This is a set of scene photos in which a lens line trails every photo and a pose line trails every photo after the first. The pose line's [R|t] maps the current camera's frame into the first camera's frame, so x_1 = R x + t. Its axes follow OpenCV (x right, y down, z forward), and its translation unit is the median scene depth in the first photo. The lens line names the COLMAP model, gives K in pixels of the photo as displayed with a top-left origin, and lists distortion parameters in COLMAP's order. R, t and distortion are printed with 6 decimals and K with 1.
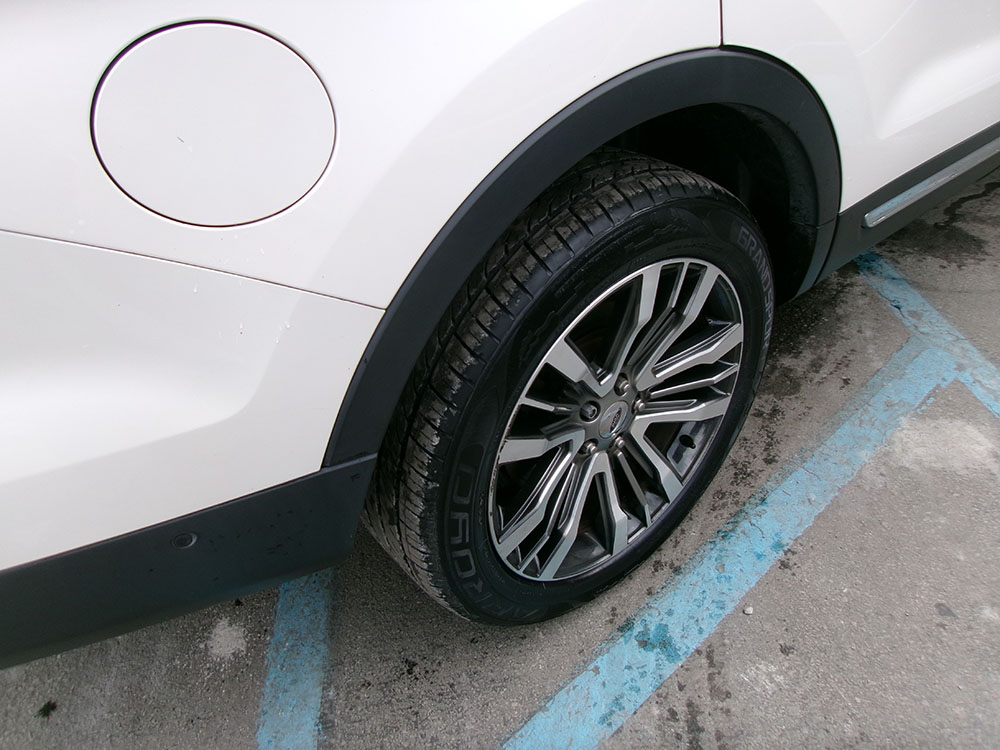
lens RADIAL K [[770.0, 0, 493.6], [0, 770.0, 373.9], [0, 0, 1]] dist [-0.039928, 0.073134]
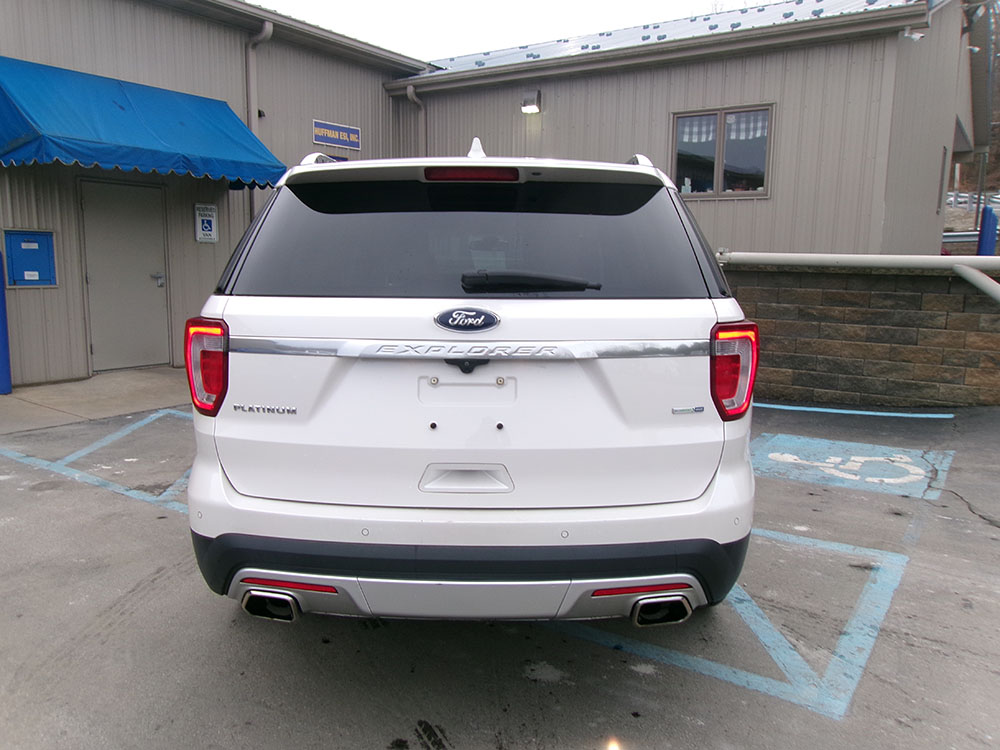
lens RADIAL K [[770.0, 0, 493.6], [0, 770.0, 373.9], [0, 0, 1]] dist [-0.039928, 0.073134]
pose [[0.638565, -0.028021, 0.769057, -2.198091], [0.424884, 0.846057, -0.321964, 0.185851], [-0.641645, 0.532355, 0.552169, -0.252115]]
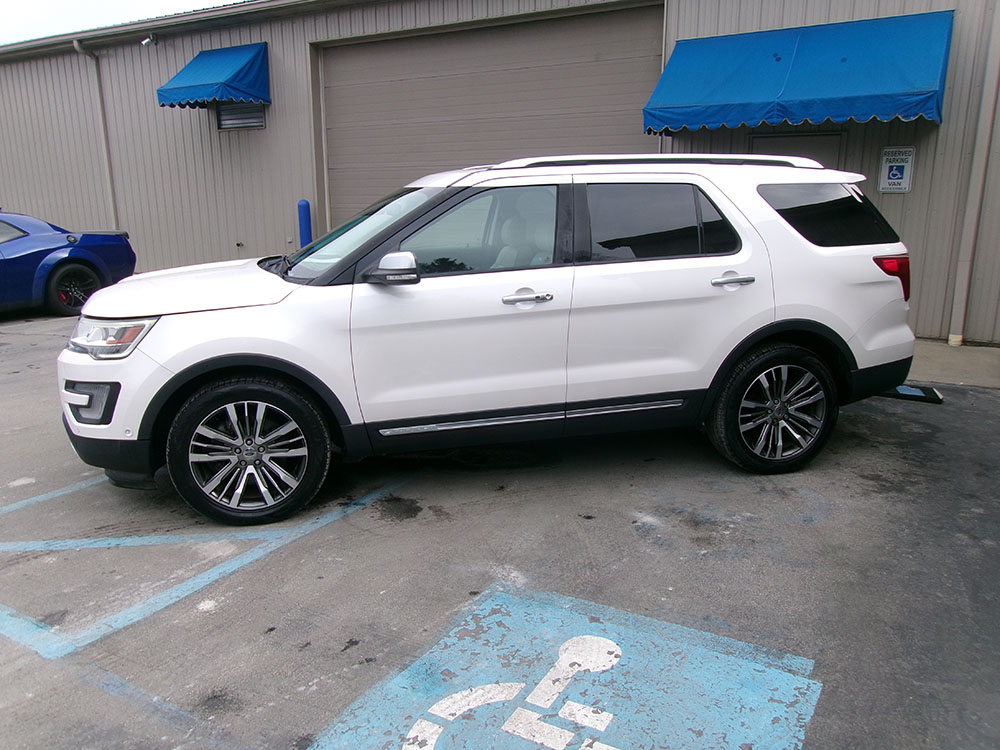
lens RADIAL K [[770.0, 0, 493.6], [0, 770.0, 373.9], [0, 0, 1]] dist [-0.039928, 0.073134]
pose [[0.805328, 0.207498, -0.555330, 2.918791], [-0.410451, 0.871070, -0.269754, -0.101659], [0.427758, 0.445176, 0.786665, -0.764605]]
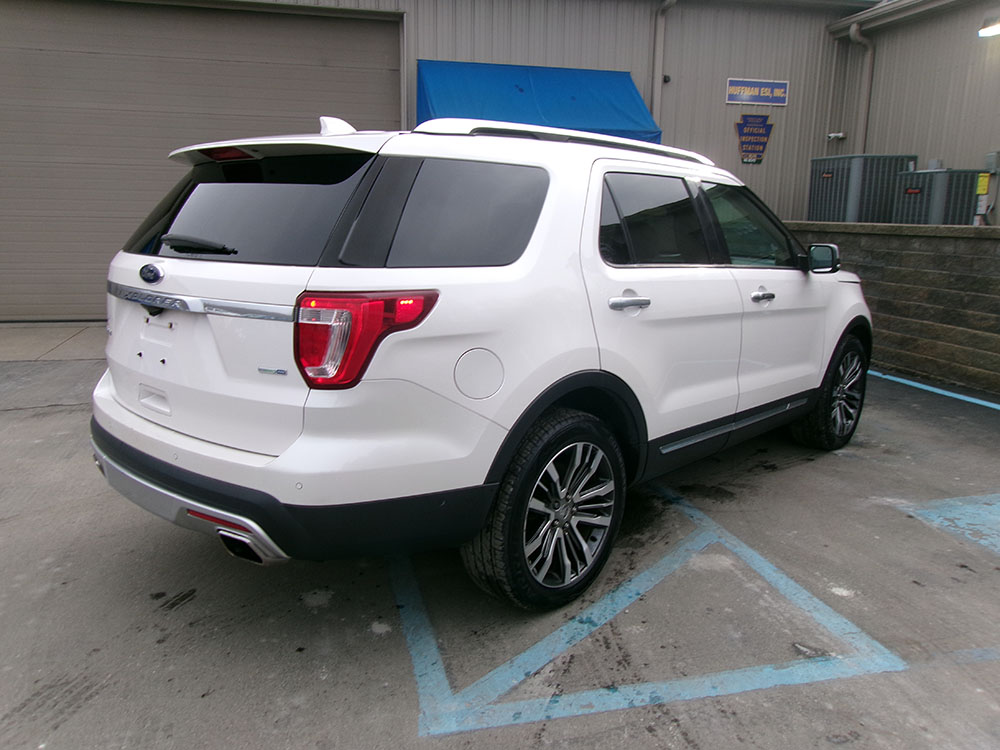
lens RADIAL K [[770.0, 0, 493.6], [0, 770.0, 373.9], [0, 0, 1]] dist [-0.039928, 0.073134]
pose [[0.986160, 0.063910, 0.152981, -0.428657], [0.011310, 0.894636, -0.446653, 0.691471], [-0.165408, 0.442202, 0.881532, -1.191910]]
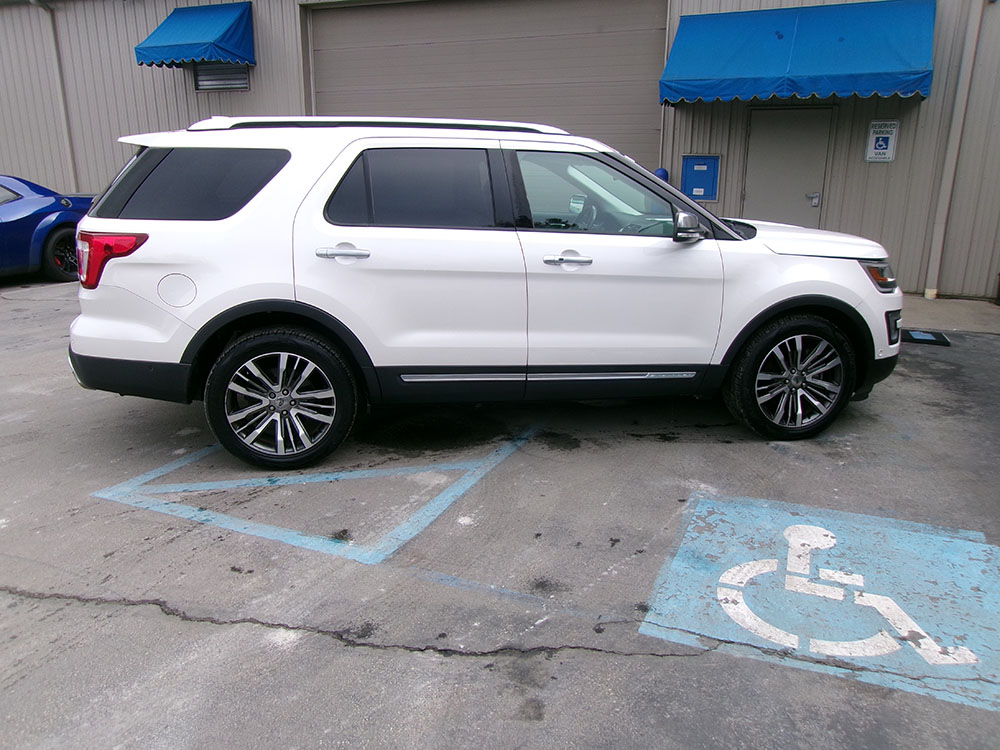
lens RADIAL K [[770.0, 0, 493.6], [0, 770.0, 373.9], [0, 0, 1]] dist [-0.039928, 0.073134]
pose [[0.869242, 0.210652, -0.447263, 2.239859], [-0.358936, 0.891022, -0.277929, 0.501817], [0.339975, 0.402126, 0.850125, -1.451117]]
